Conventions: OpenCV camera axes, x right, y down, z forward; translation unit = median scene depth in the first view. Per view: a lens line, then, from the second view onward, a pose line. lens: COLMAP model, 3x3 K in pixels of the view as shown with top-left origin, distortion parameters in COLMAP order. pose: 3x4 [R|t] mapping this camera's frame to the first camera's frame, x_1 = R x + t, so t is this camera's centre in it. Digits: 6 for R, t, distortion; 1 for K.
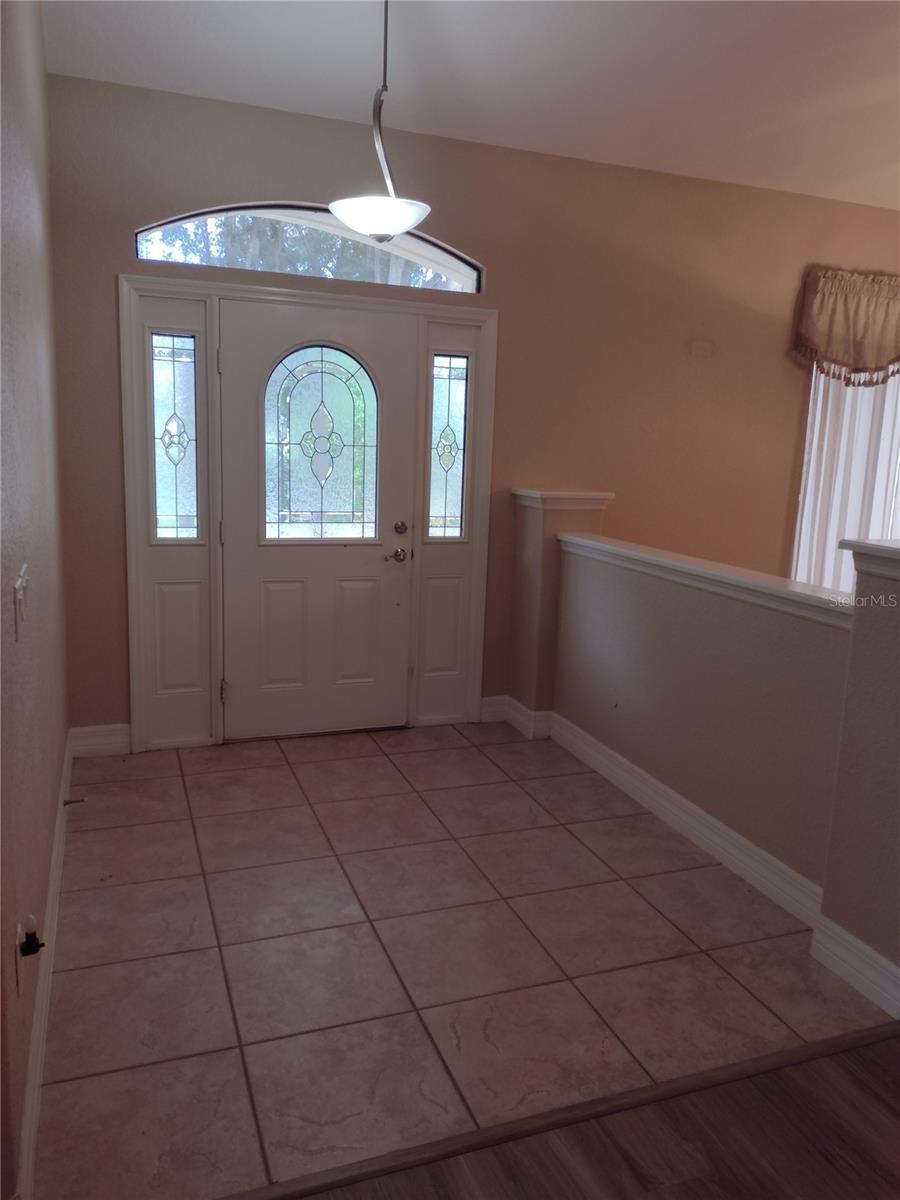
lens RADIAL K [[913.4, 0, 451.9], [0, 913.4, 602.7], [0, 0, 1]] dist [0.061161, -0.078036]
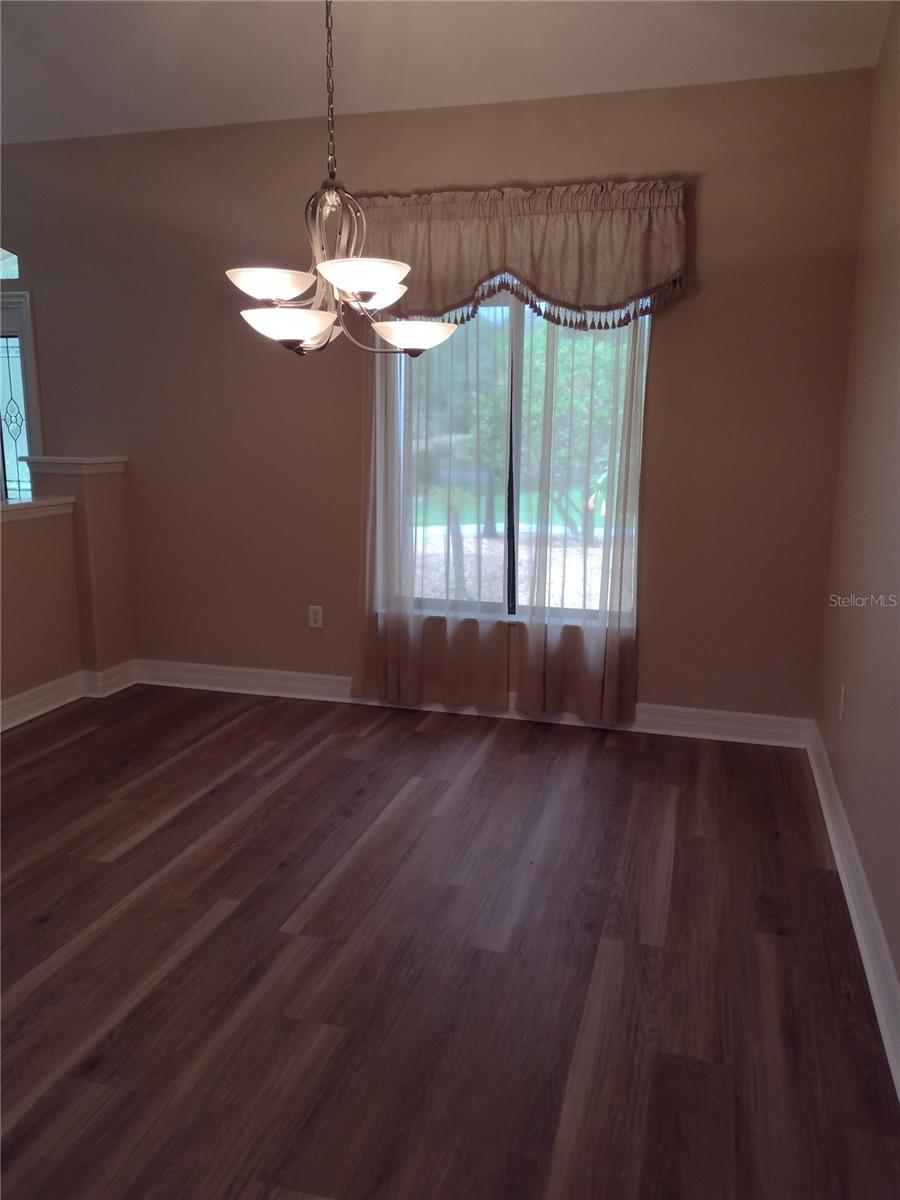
lens RADIAL K [[913.4, 0, 451.9], [0, 913.4, 602.7], [0, 0, 1]] dist [0.061161, -0.078036]
pose [[0.804523, 0.087081, -0.587503, 0.986008], [-0.083237, 0.995962, 0.033639, -0.027510], [0.588060, 0.021839, 0.808522, 0.372583]]
